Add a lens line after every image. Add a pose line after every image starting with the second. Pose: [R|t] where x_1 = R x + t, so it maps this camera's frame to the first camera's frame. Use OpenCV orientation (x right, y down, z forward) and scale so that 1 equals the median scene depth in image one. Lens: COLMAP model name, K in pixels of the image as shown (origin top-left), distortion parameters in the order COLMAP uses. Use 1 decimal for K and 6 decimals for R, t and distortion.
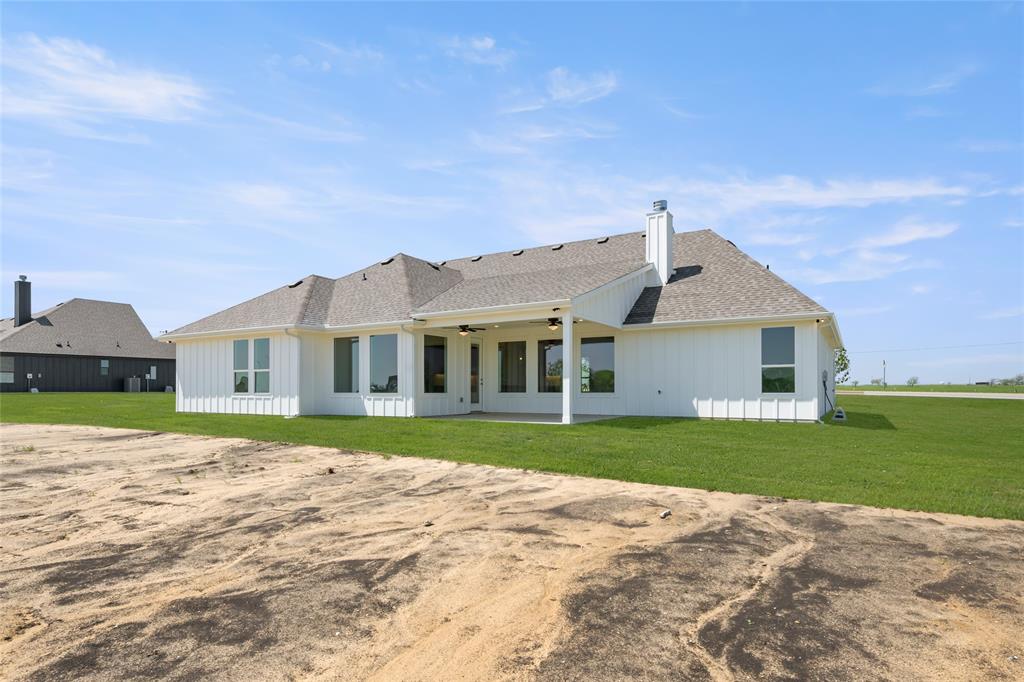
lens RADIAL K [[400.3, 0, 512.0], [0, 400.3, 341.0], [0, 0, 1]] dist [-0.000844, -0.000021]
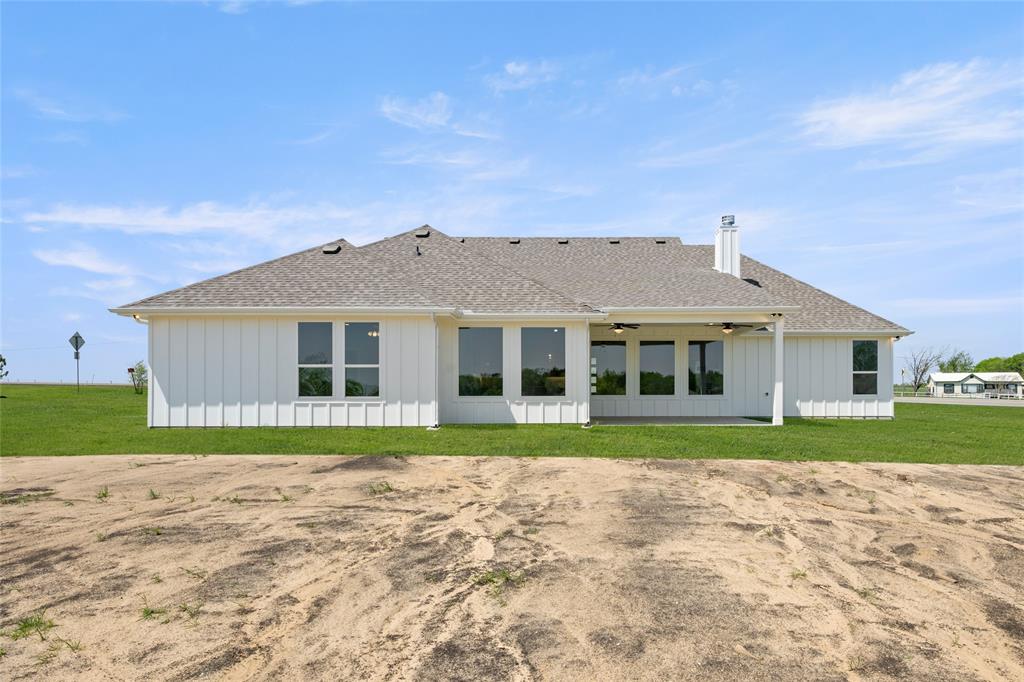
lens RADIAL K [[435.9, 0, 512.0], [0, 435.9, 341.0], [0, 0, 1]] dist [0.000656, 0.000123]
pose [[0.924550, 0.044352, 0.378472, -0.708452], [-0.045496, 0.998947, -0.005923, 0.020822], [-0.378336, -0.011743, 0.925594, 0.164583]]
